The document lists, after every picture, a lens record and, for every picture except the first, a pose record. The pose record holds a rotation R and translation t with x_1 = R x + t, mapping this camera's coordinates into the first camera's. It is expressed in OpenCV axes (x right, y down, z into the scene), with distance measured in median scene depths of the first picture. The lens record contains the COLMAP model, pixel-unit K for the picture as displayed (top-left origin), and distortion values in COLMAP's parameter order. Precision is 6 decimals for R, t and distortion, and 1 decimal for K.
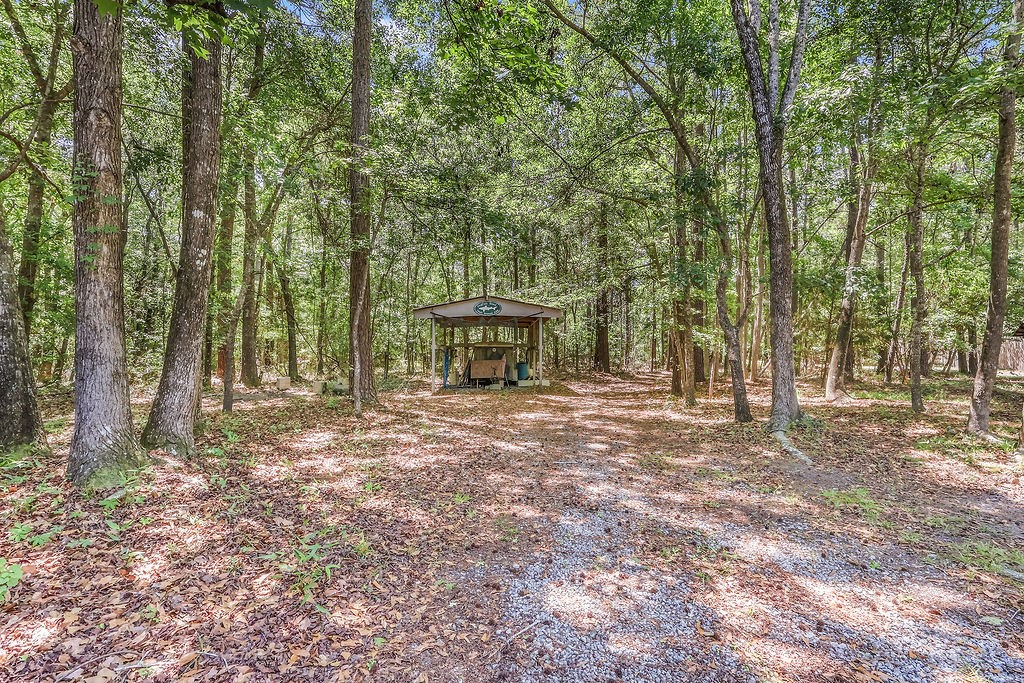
lens RADIAL K [[483.5, 0, 510.4], [0, 483.5, 344.8], [0, 0, 1]] dist [-0.000900, -0.000273]
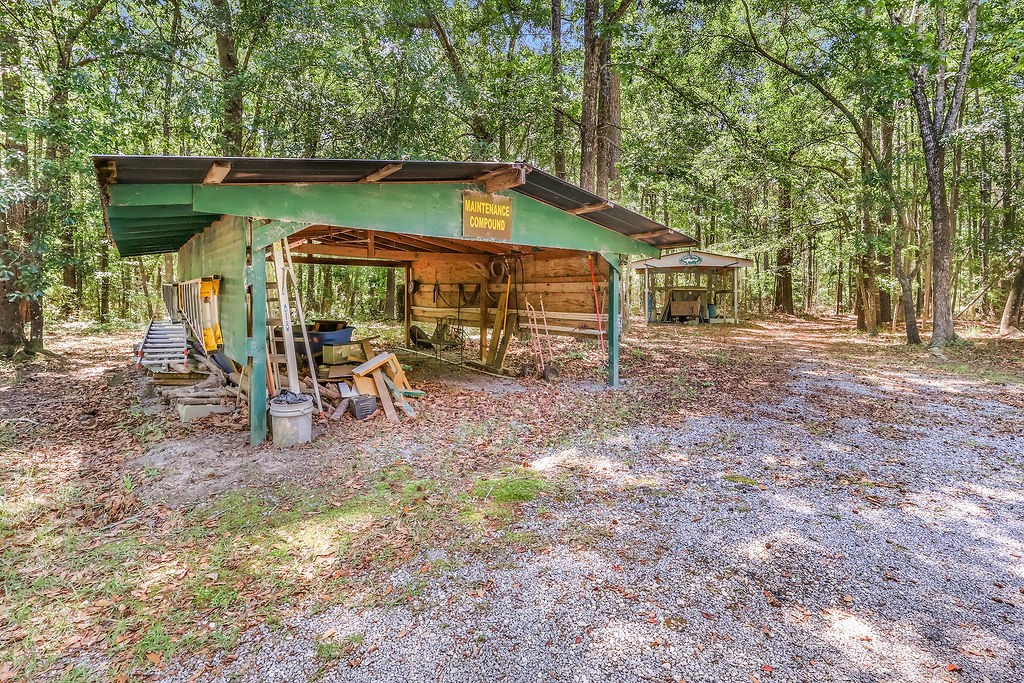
lens RADIAL K [[480.9, 0, 512.3], [0, 480.9, 290.2], [0, 0, 1]] dist [-0.000129, 0.000088]
pose [[0.952805, 0.005592, -0.303530, -0.095905], [-0.004036, 0.999975, 0.005753, -0.001401], [0.303555, -0.004257, 0.952805, -0.314925]]
